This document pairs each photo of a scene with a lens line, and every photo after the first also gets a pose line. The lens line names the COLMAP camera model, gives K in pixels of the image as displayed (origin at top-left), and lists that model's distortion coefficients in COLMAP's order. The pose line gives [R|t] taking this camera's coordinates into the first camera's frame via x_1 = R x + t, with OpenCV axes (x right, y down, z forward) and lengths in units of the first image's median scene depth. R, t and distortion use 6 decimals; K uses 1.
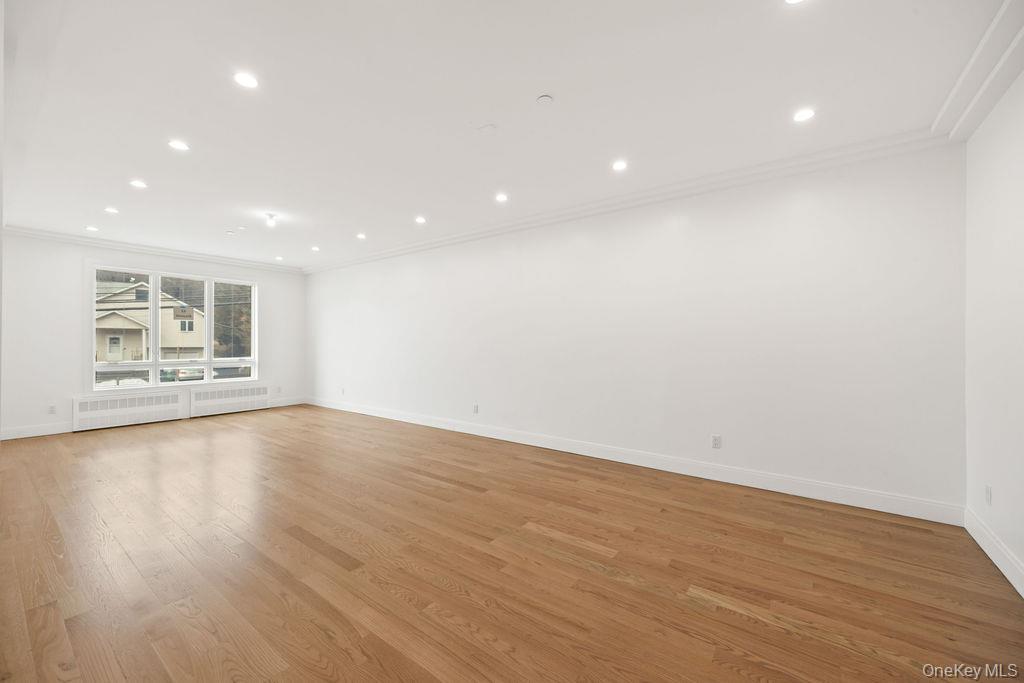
lens RADIAL K [[412.8, 0, 511.3], [0, 412.8, 344.9], [0, 0, 1]] dist [-0.001384, 0.000185]
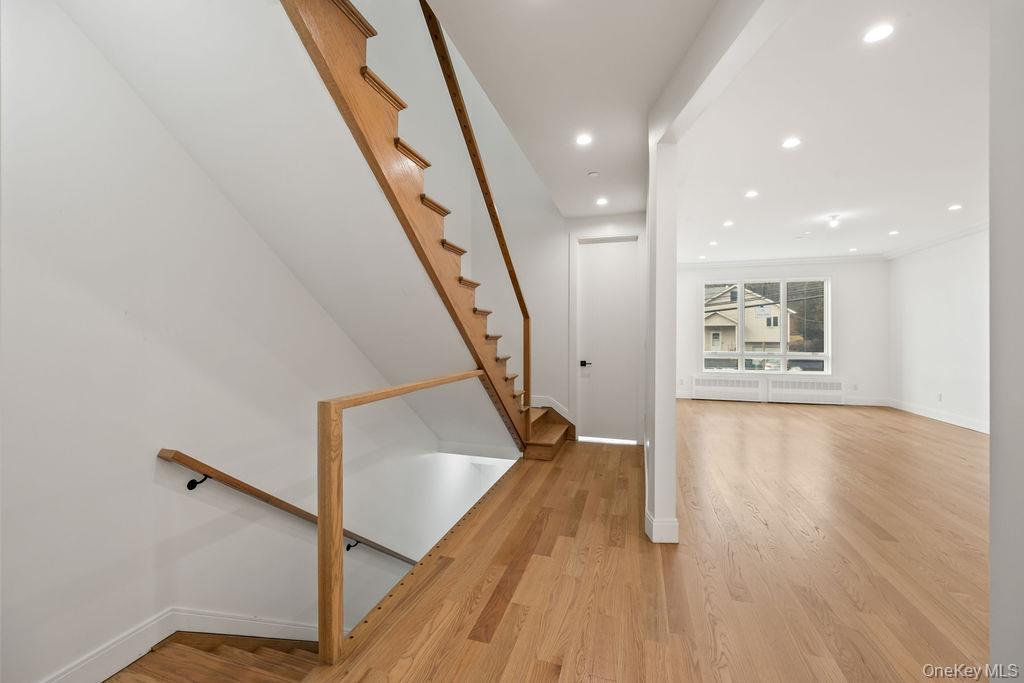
lens RADIAL K [[428.3, 0, 504.1], [0, 428.3, 331.1], [0, 0, 1]] dist [-0.001240, -0.001916]
pose [[0.337819, -0.013949, -0.941108, 0.105332], [-0.005388, 0.999845, -0.016754, 0.001023], [0.941196, 0.010730, 0.337691, -0.106506]]
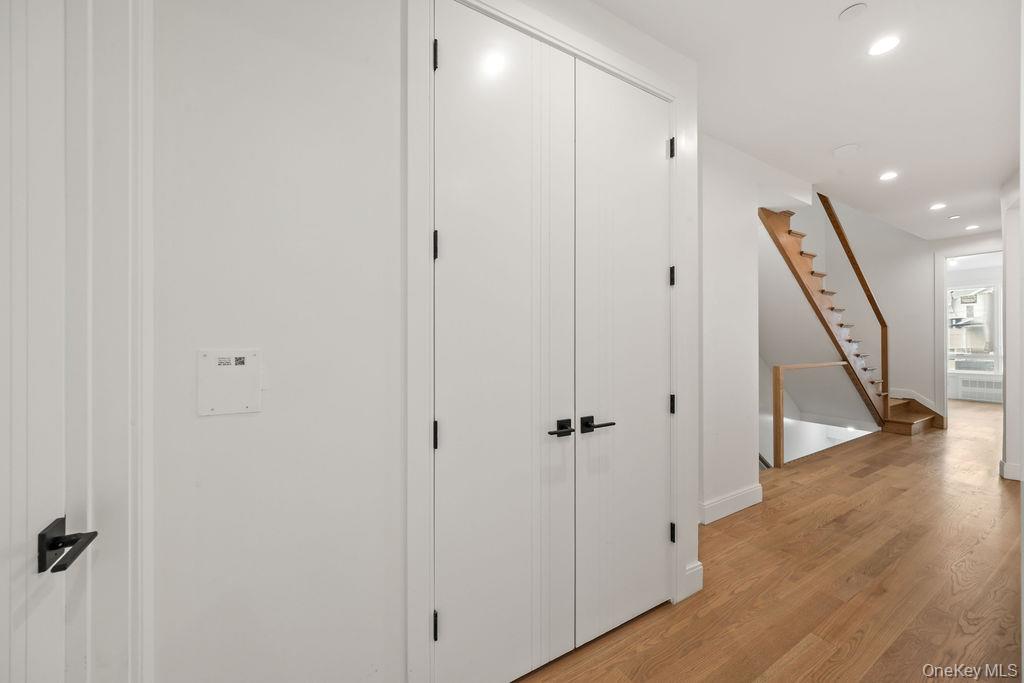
lens RADIAL K [[378.3, 0, 508.4], [0, 378.3, 339.3], [0, 0, 1]] dist [-0.002326, -0.000087]
pose [[-0.376944, -0.006629, -0.926212, 0.501156], [-0.005246, 0.999974, -0.005022, 0.002527], [0.926221, 0.002966, -0.376969, -0.272488]]
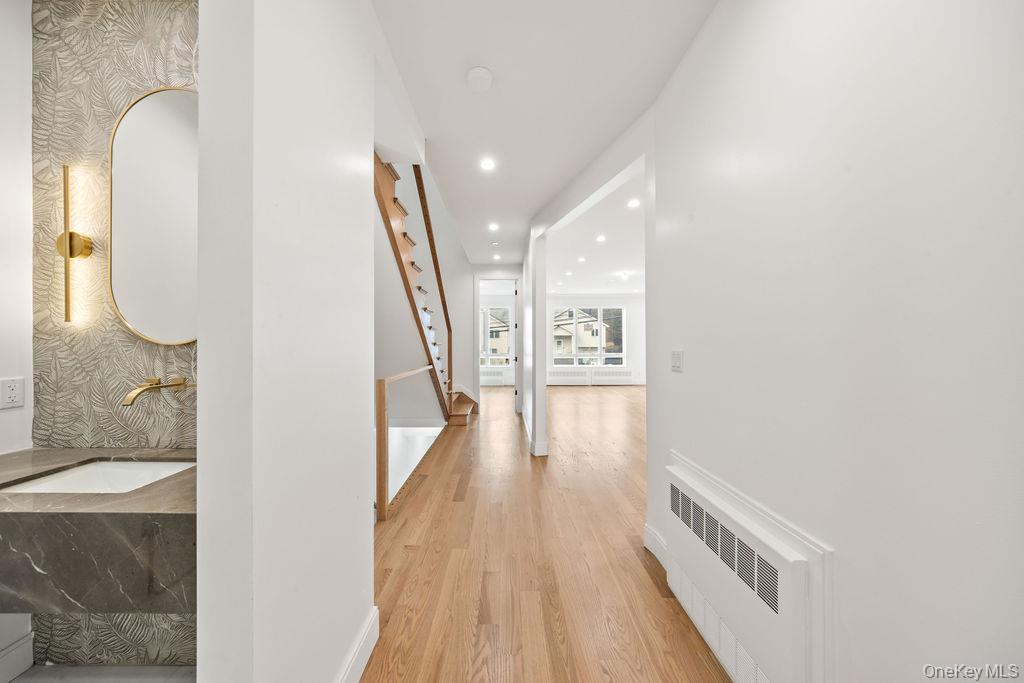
lens RADIAL K [[351.5, 0, 504.1], [0, 351.5, 339.6], [0, 0, 1]] dist [-0.001455, -0.000368]
pose [[0.605532, -0.015160, -0.795677, 0.215641], [0.002441, 0.999849, -0.017192, 0.001700], [0.795817, 0.008468, 0.605478, -0.238470]]
